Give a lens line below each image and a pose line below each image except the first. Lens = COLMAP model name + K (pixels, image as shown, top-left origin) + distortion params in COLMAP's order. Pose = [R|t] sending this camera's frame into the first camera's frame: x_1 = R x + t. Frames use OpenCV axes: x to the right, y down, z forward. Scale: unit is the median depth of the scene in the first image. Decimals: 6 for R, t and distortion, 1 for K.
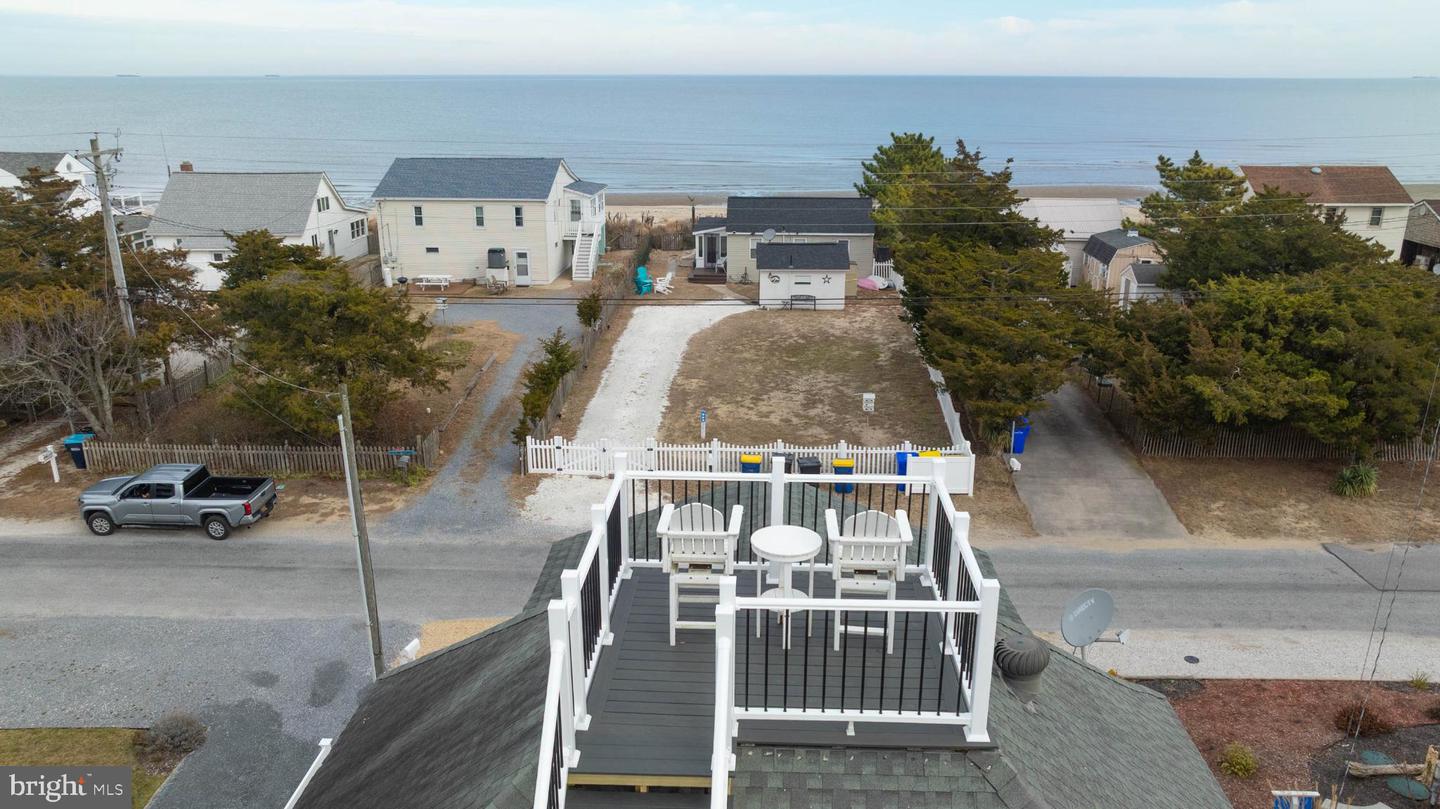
lens RADIAL K [[1063.0, 0, 719.4], [0, 1063.0, 413.4], [0, 0, 1]] dist [-0.014409, -0.009281]
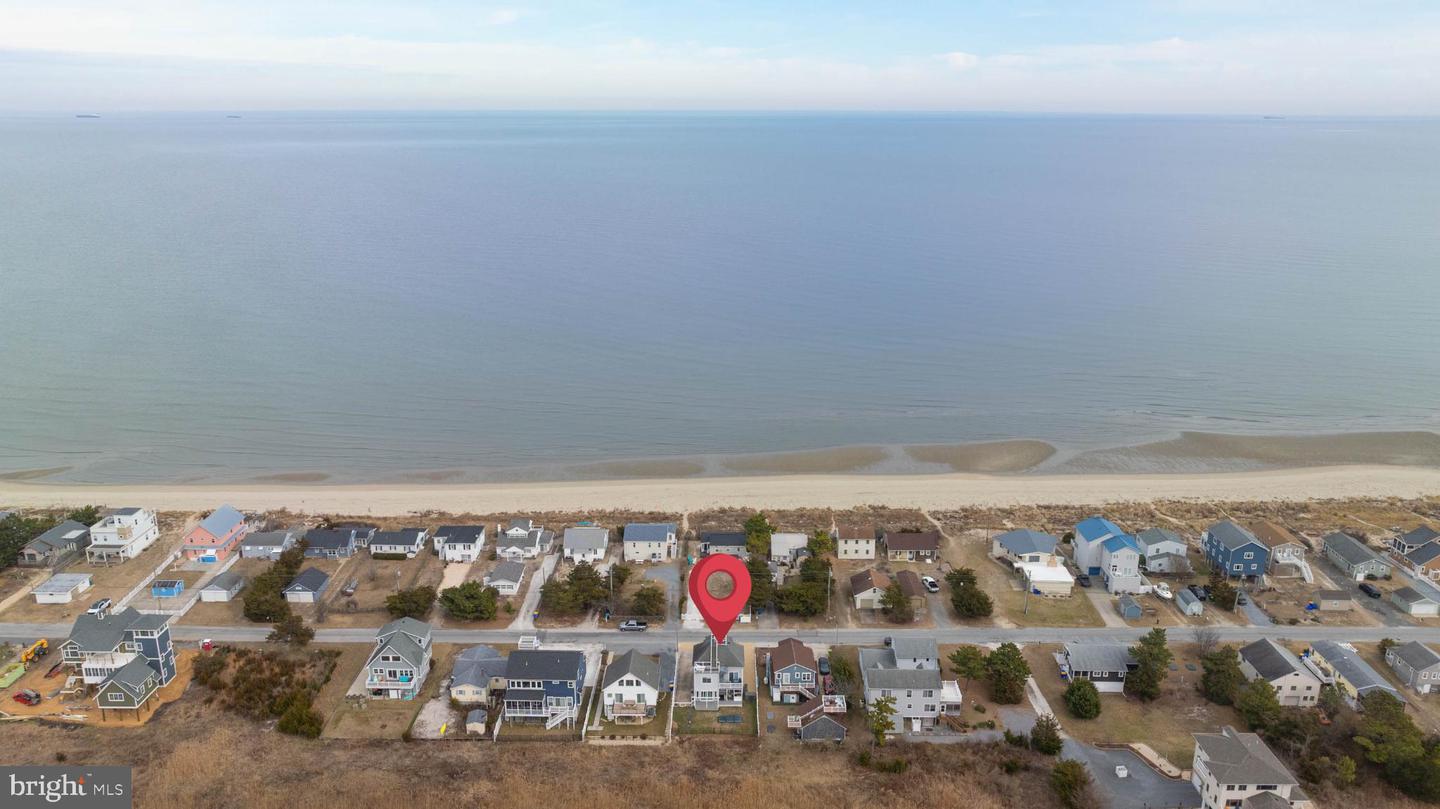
lens RADIAL K [[1063.0, 0, 719.4], [0, 1063.0, 413.4], [0, 0, 1]] dist [-0.014409, -0.009281]
pose [[0.999234, -0.009842, 0.037878, -0.183129], [0.010859, 0.999584, -0.026728, -0.997243], [-0.037599, 0.027119, 0.998925, -5.354081]]
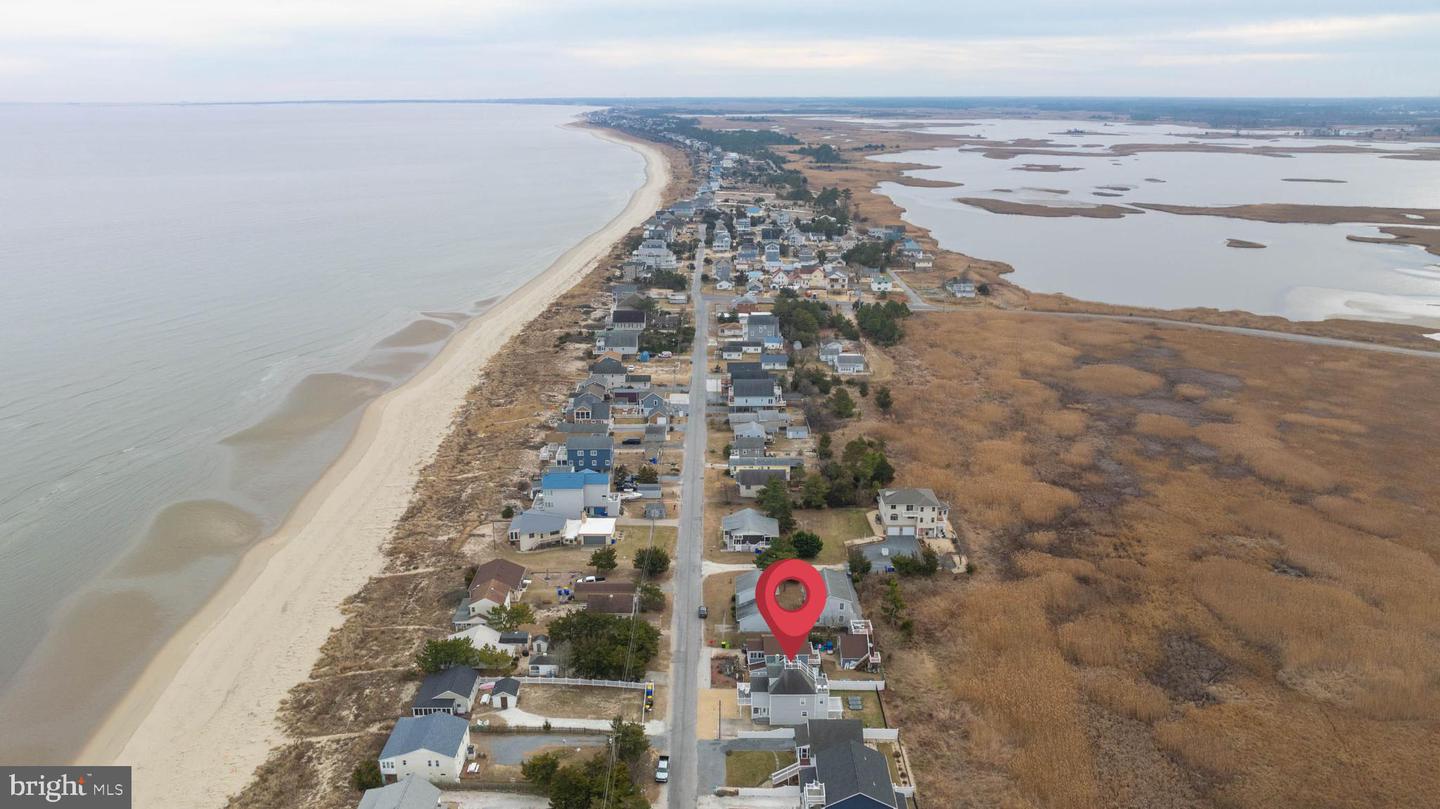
lens RADIAL K [[1063.0, 0, 719.4], [0, 1063.0, 413.4], [0, 0, 1]] dist [-0.014409, -0.009281]
pose [[-0.053329, -0.291302, 0.955144, -4.558267], [0.307298, 0.905300, 0.293258, -2.686960], [-0.950118, 0.309153, 0.041238, -0.028326]]
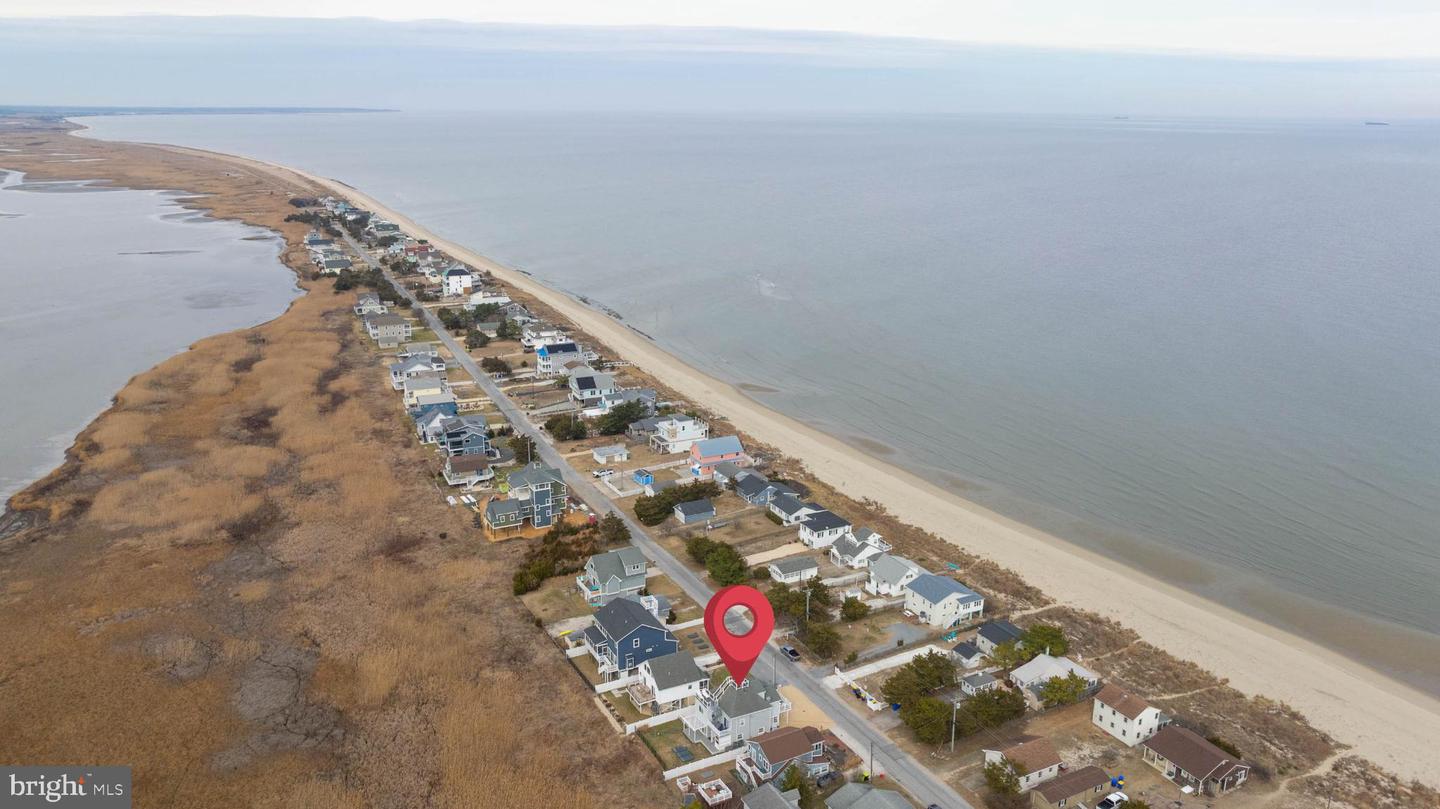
lens RADIAL K [[1063.0, 0, 719.4], [0, 1063.0, 413.4], [0, 0, 1]] dist [-0.014409, -0.009281]
pose [[0.507731, 0.243998, -0.826241, 3.896017], [-0.270418, 0.955722, 0.116061, -1.776222], [0.817975, 0.164503, 0.551231, -2.895624]]
